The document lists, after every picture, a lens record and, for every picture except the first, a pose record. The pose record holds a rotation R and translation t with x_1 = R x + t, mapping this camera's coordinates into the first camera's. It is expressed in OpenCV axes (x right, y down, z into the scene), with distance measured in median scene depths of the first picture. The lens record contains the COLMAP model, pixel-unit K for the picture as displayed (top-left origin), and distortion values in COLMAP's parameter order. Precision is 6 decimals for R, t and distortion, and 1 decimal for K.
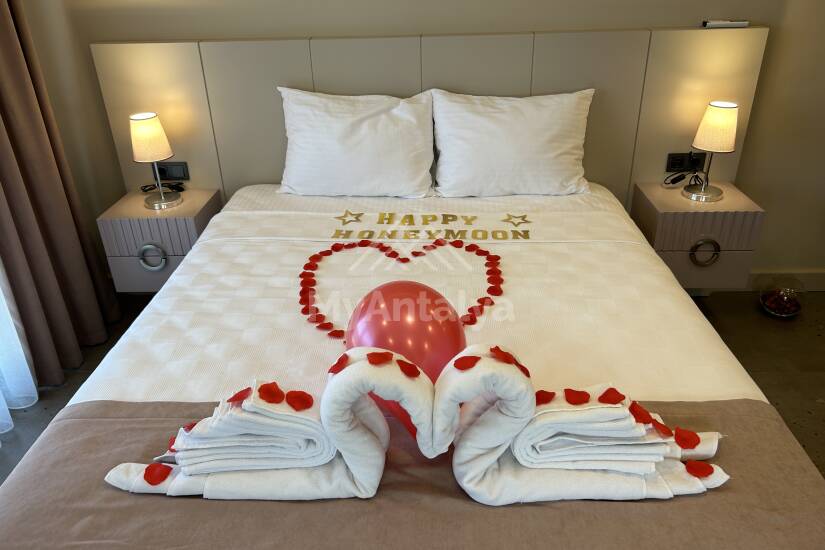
lens RADIAL K [[619.1, 0, 411.8], [0, 619.1, 280.5], [0, 0, 1]] dist [0.086737, -0.066452]
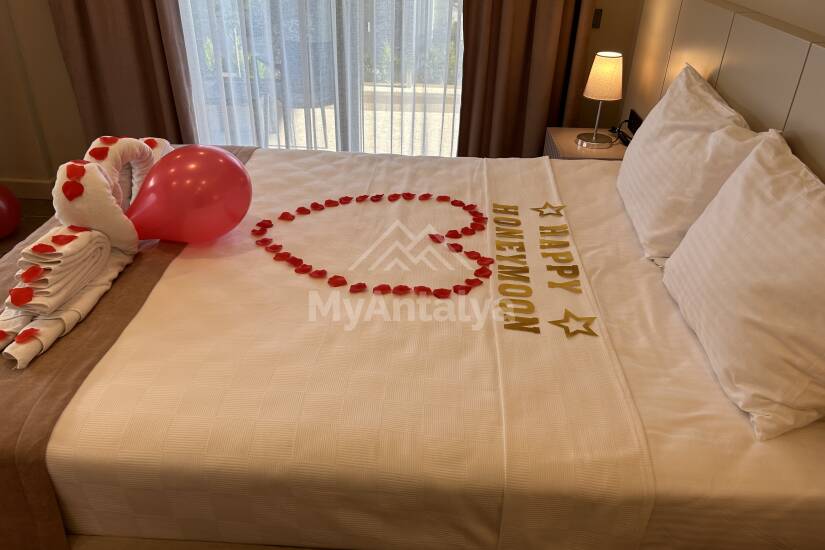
lens RADIAL K [[619.1, 0, 411.8], [0, 619.1, 280.5], [0, 0, 1]] dist [0.086737, -0.066452]
pose [[-0.057191, 0.532351, -0.844590, 0.722647], [-0.469045, 0.732470, 0.493442, -0.383081], [0.881321, 0.424371, 0.207806, 0.725040]]
